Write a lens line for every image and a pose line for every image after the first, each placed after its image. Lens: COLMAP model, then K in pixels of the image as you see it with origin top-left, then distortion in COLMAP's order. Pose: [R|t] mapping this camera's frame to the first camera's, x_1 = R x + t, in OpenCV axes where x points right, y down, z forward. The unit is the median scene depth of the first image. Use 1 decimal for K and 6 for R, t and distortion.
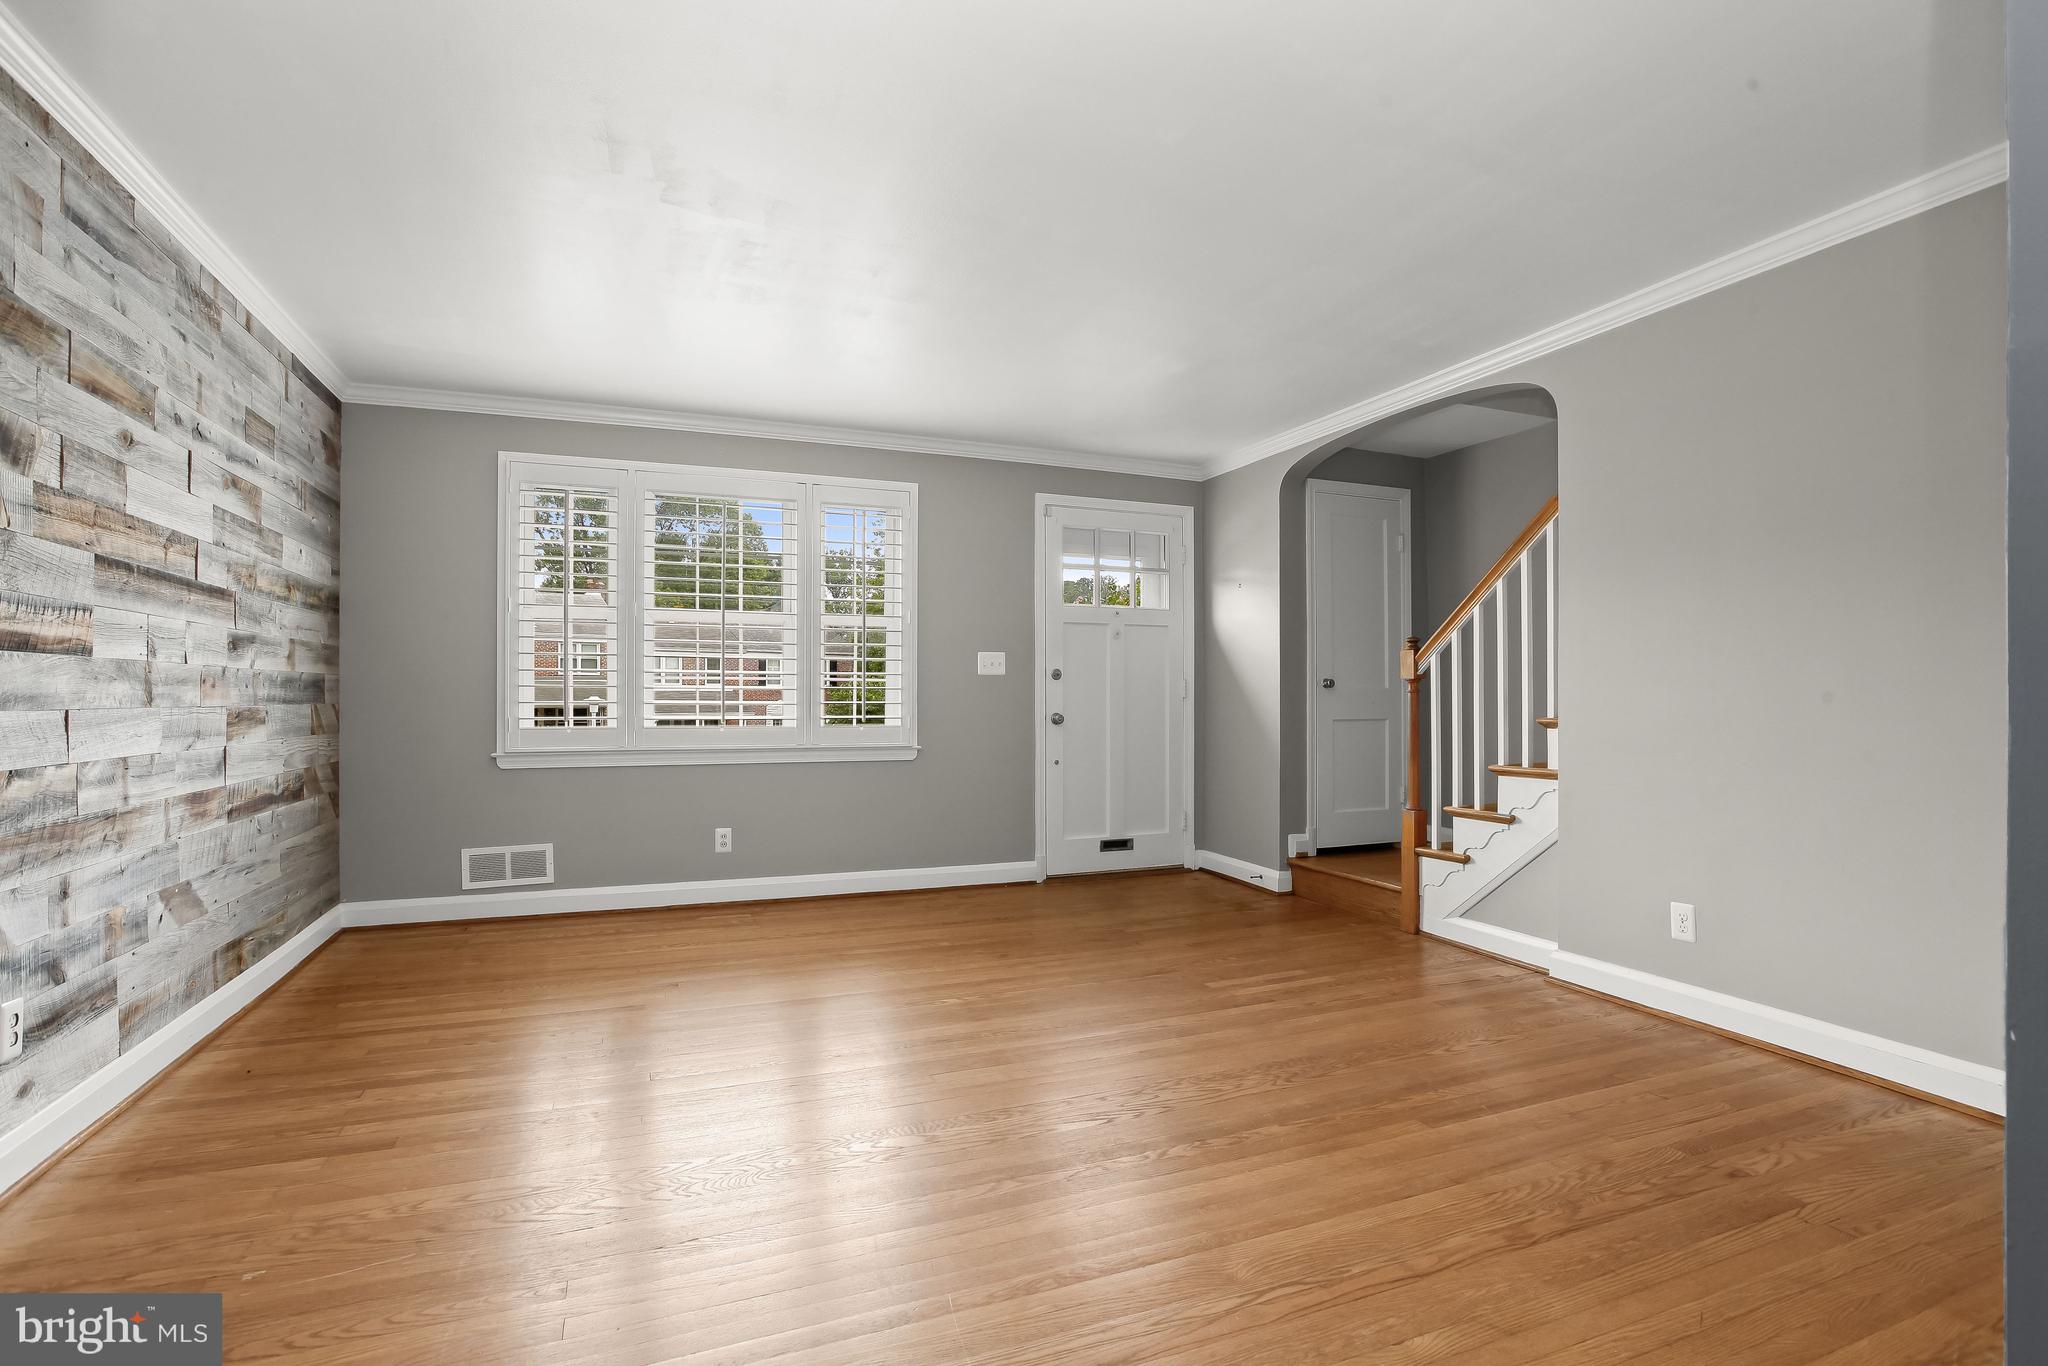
lens RADIAL K [[936.4, 0, 997.7], [0, 936.4, 690.4], [0, 0, 1]] dist [-0.043504, 0.016273]
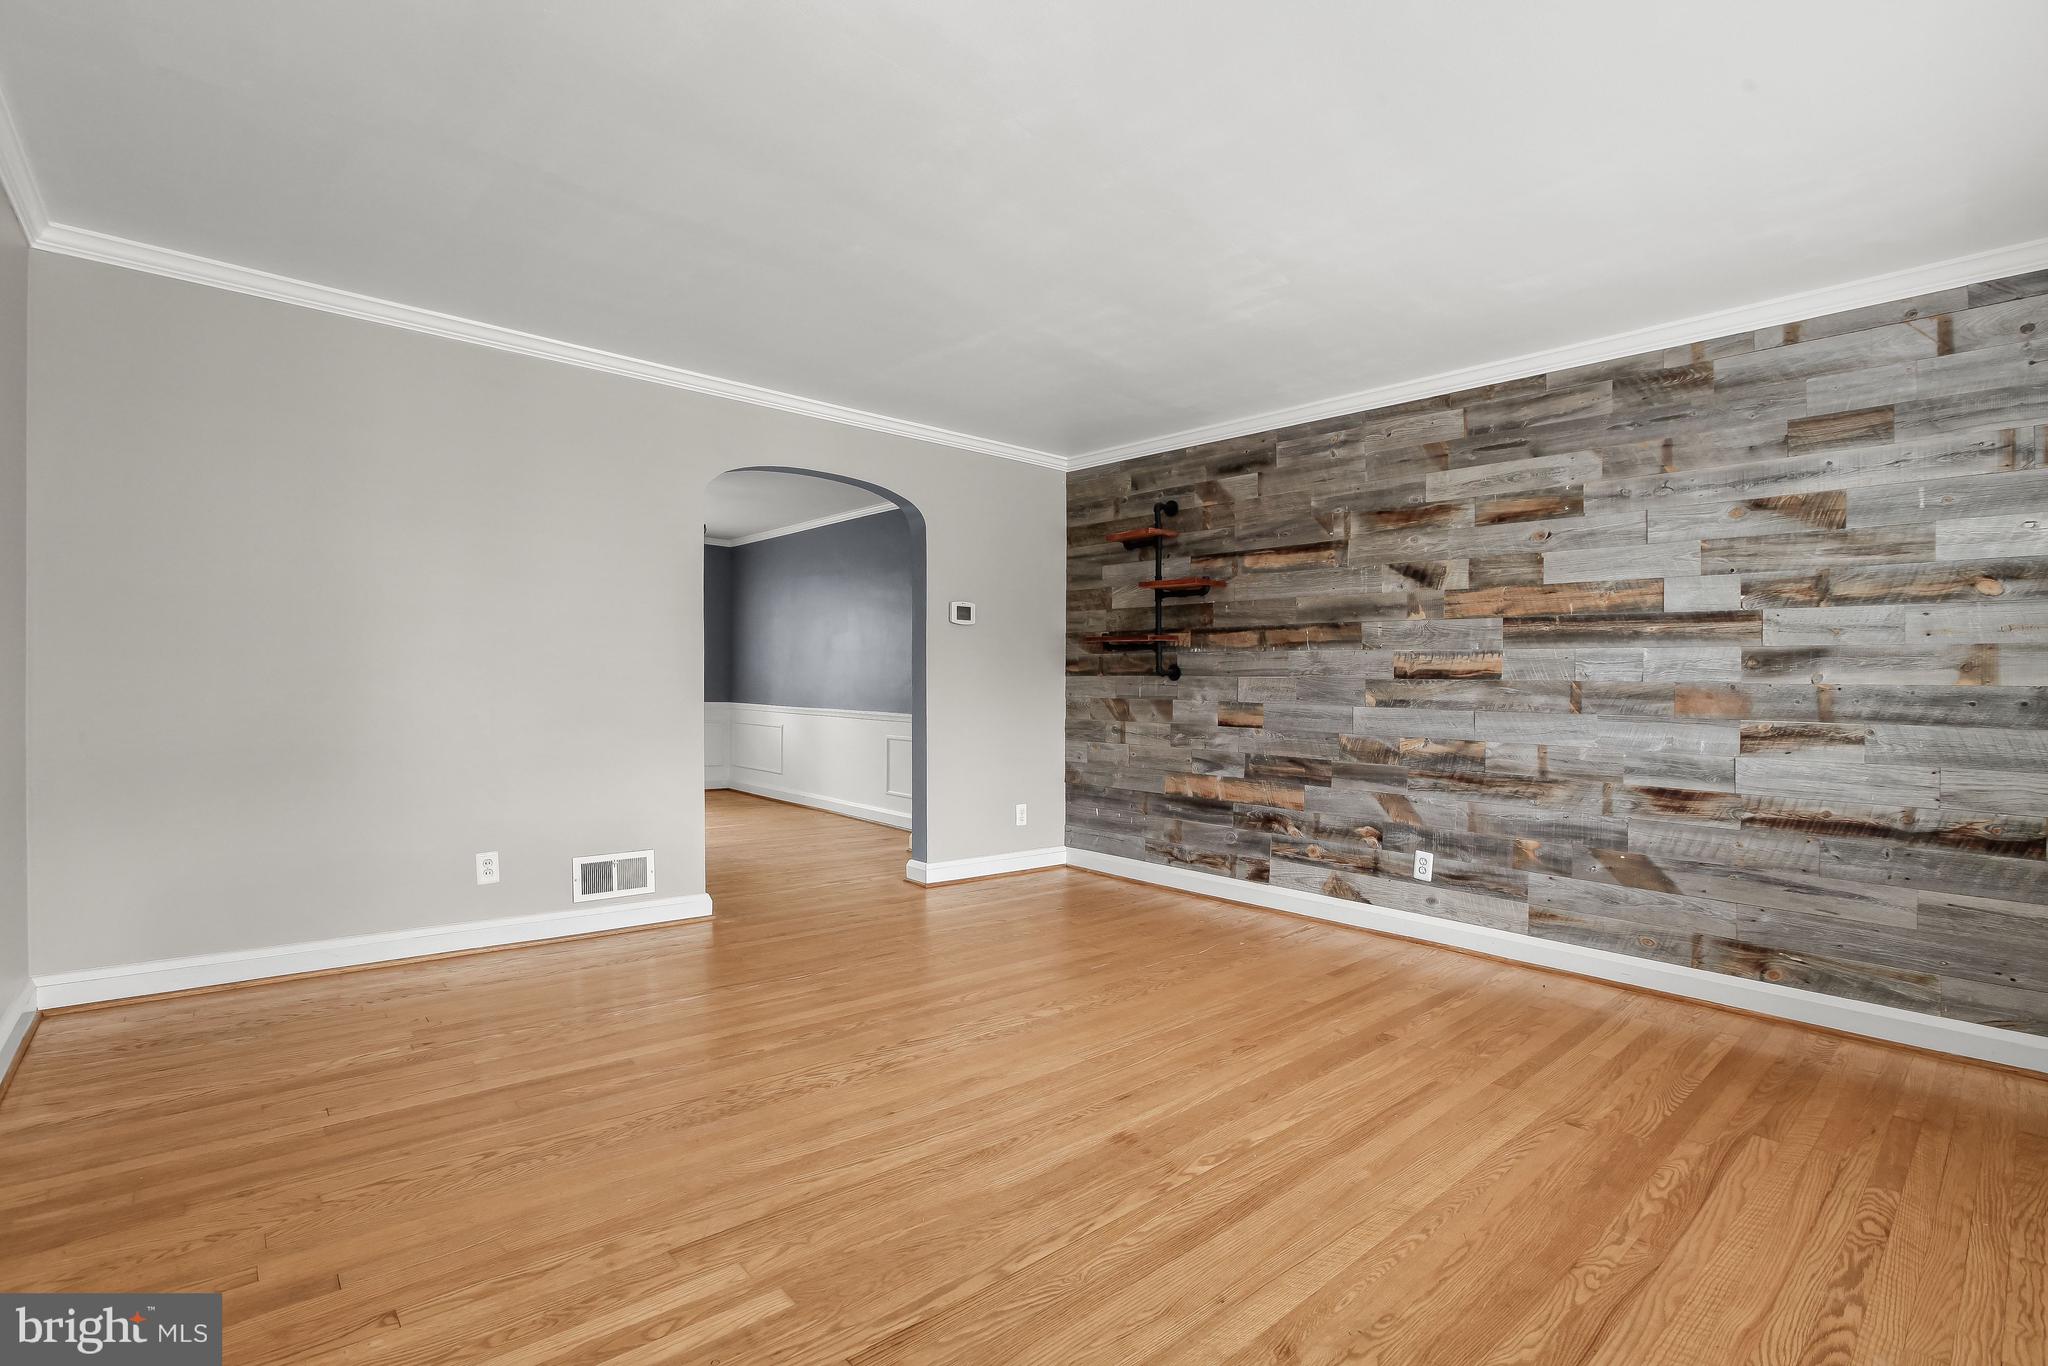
lens RADIAL K [[936.4, 0, 997.7], [0, 936.4, 690.4], [0, 0, 1]] dist [-0.043504, 0.016273]
pose [[-0.941669, -0.022390, -0.335796, 0.249486], [-0.022553, 0.999740, -0.003415, 0.005298], [0.335785, 0.004357, -0.941929, 1.277912]]
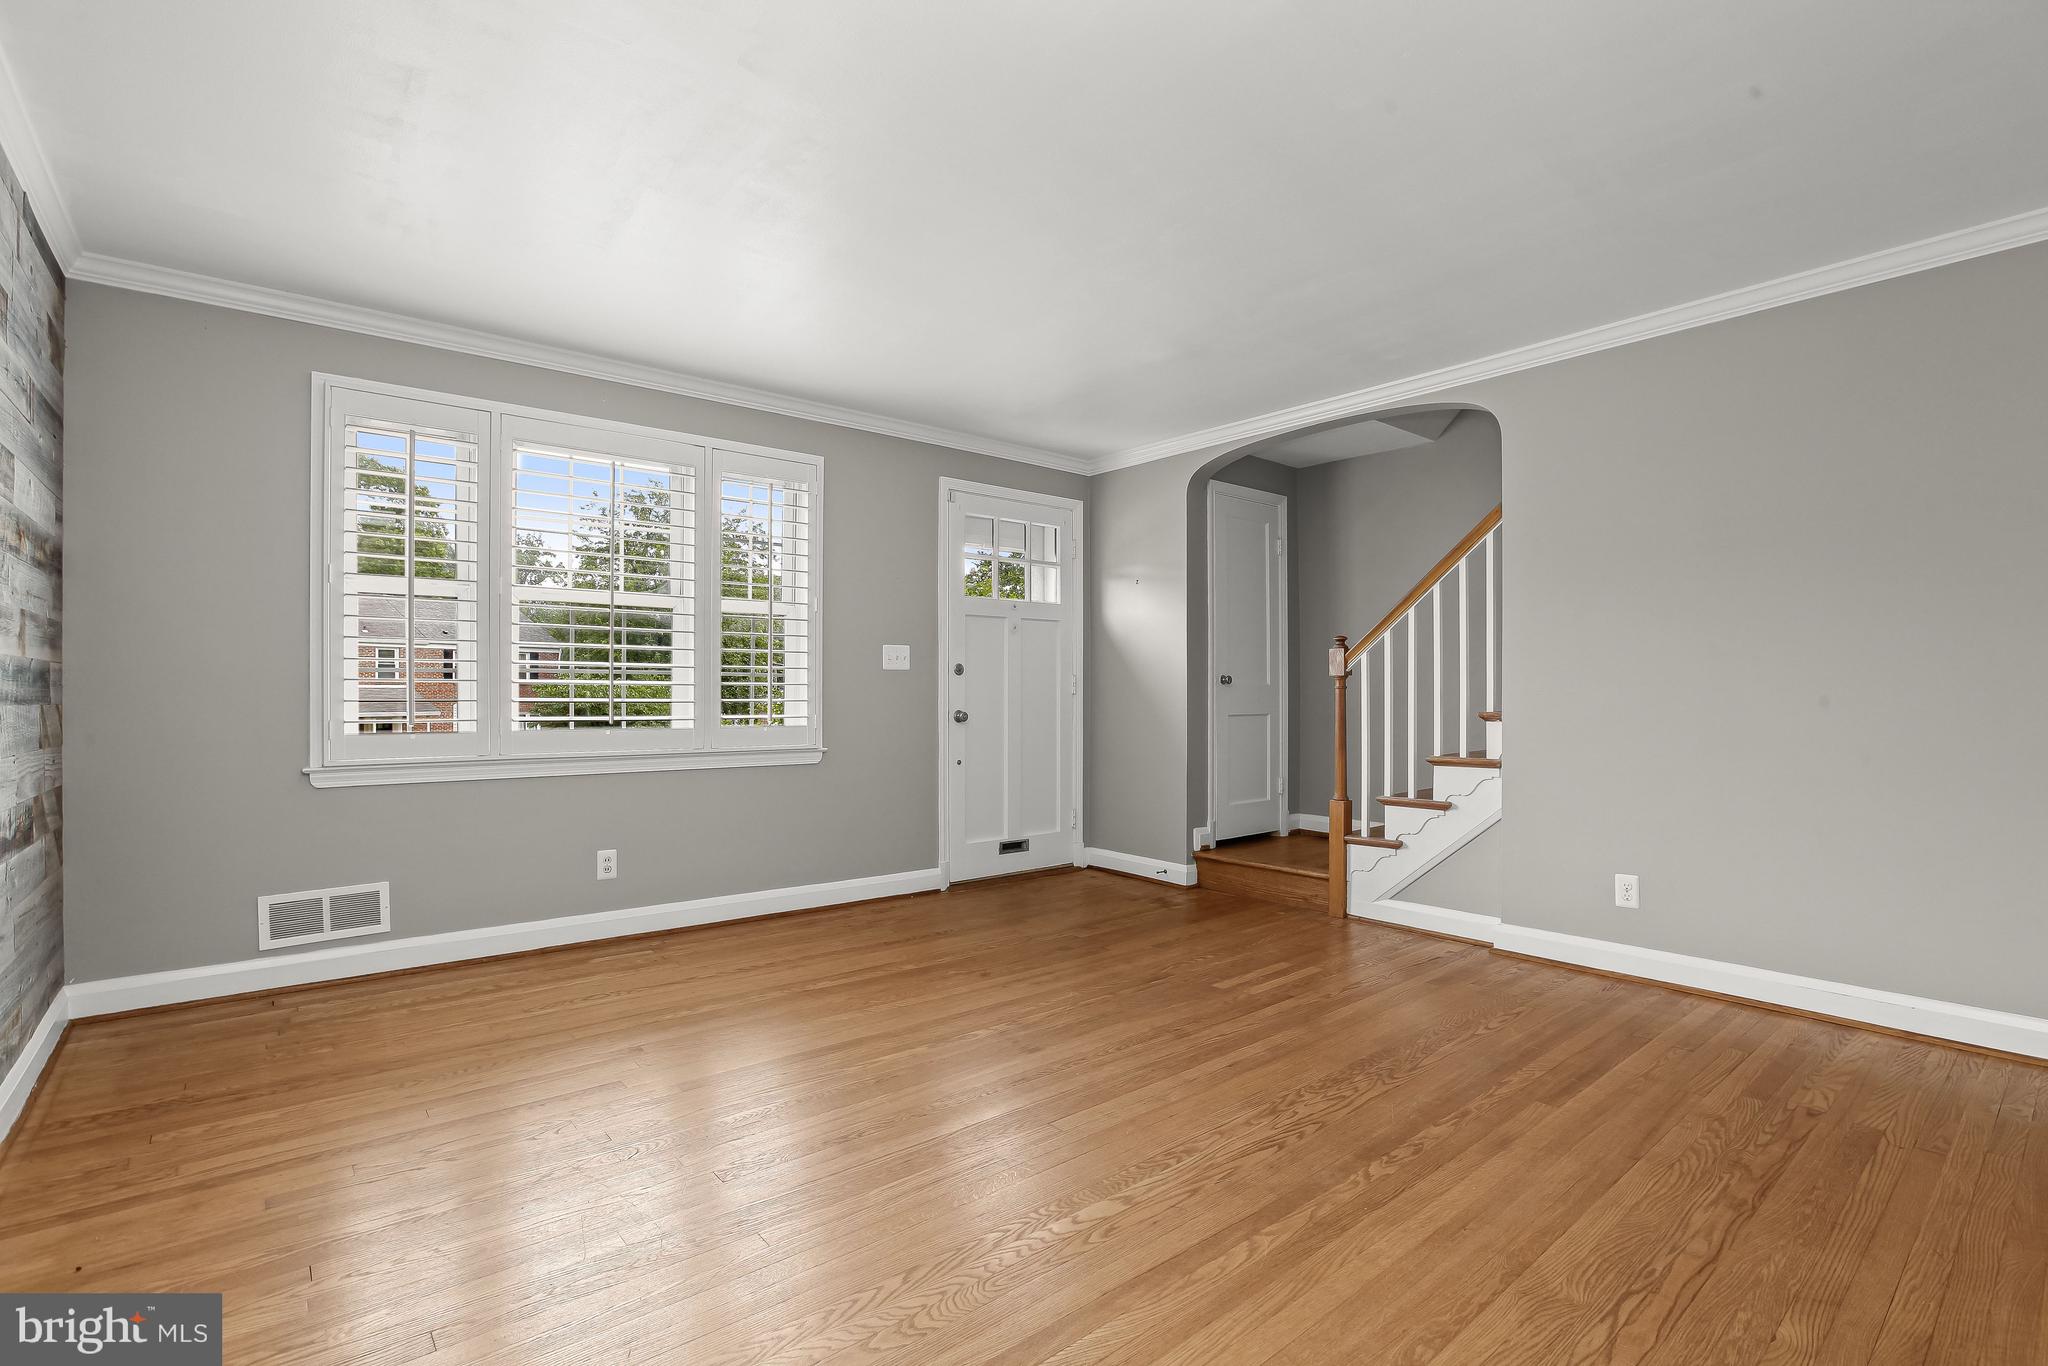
lens RADIAL K [[936.4, 0, 997.7], [0, 936.4, 690.4], [0, 0, 1]] dist [-0.043504, 0.016273]
pose [[0.952641, -0.000075, 0.304097, -0.253005], [-0.000953, 0.999994, 0.003230, 0.001323], [-0.304096, -0.003367, 0.952635, 0.118624]]
